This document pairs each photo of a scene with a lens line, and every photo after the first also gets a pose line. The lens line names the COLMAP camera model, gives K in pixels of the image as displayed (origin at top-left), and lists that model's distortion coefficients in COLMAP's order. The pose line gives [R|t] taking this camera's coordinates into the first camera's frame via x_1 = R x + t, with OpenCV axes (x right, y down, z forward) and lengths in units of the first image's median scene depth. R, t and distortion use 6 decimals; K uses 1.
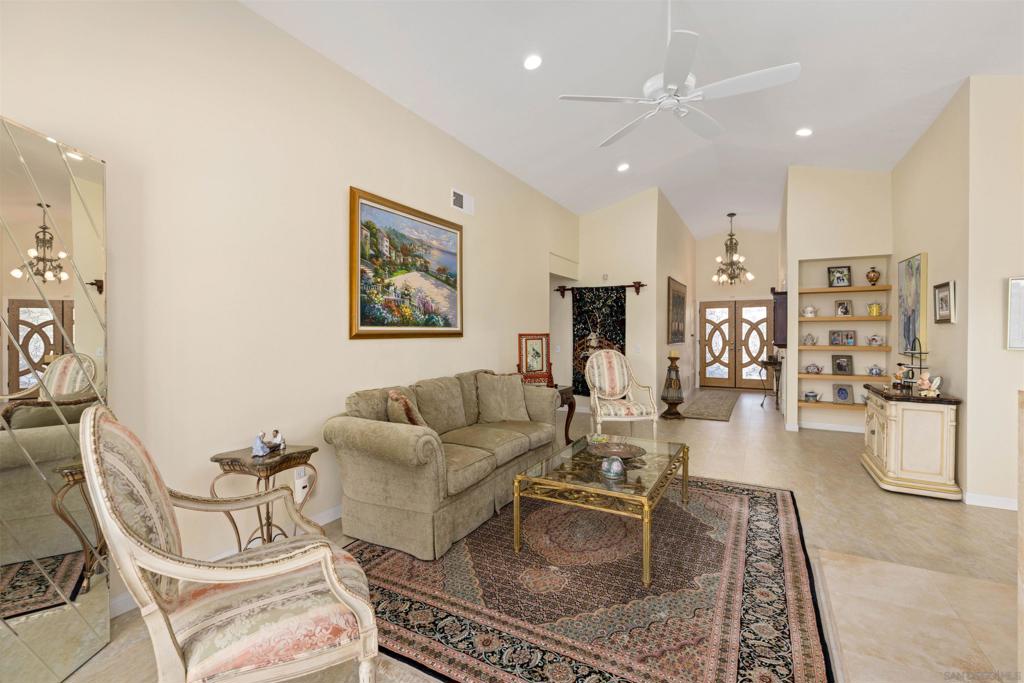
lens RADIAL K [[454.8, 0, 513.2], [0, 454.8, 334.7], [0, 0, 1]] dist [0.002618, -0.000823]
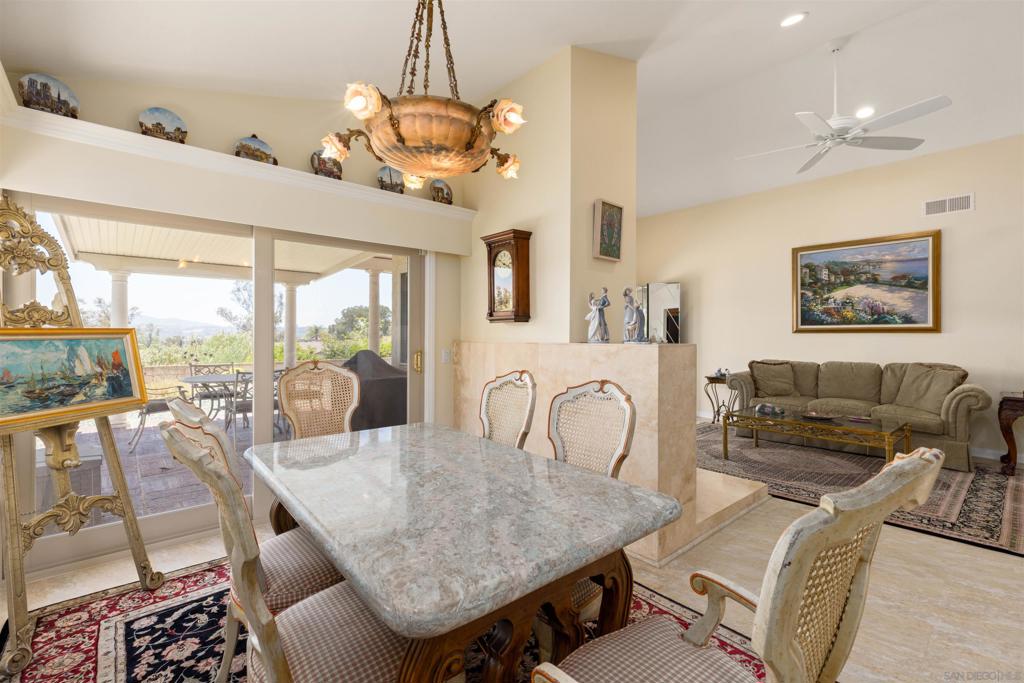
lens RADIAL K [[454.8, 0, 511.6], [0, 454.8, 334.9], [0, 0, 1]] dist [0.002618, -0.000823]
pose [[-0.340777, 0.001246, -0.940143, 1.509976], [-0.006298, 0.999974, 0.003608, 0.015587], [0.940123, 0.007150, -0.340761, 0.502918]]
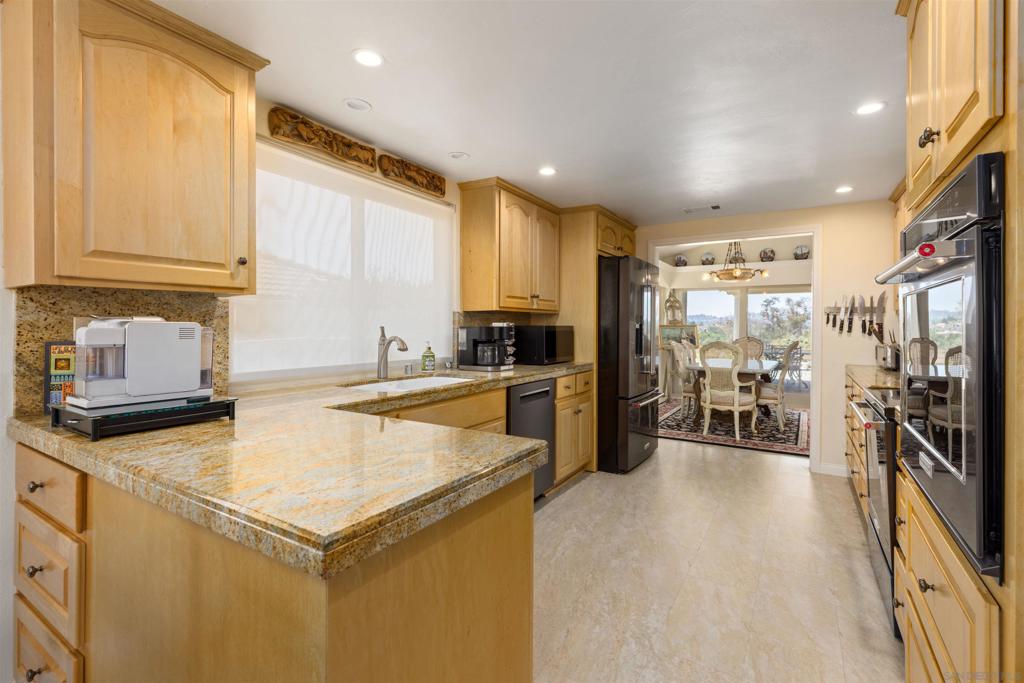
lens RADIAL K [[454.8, 0, 522.0], [0, 454.8, 336.6], [0, 0, 1]] dist [0.002618, -0.000823]
pose [[-0.998825, -0.003251, 0.048355, 1.801824], [-0.001977, 0.999650, 0.026385, 0.012743], [-0.048424, 0.026259, -0.998482, 1.920620]]
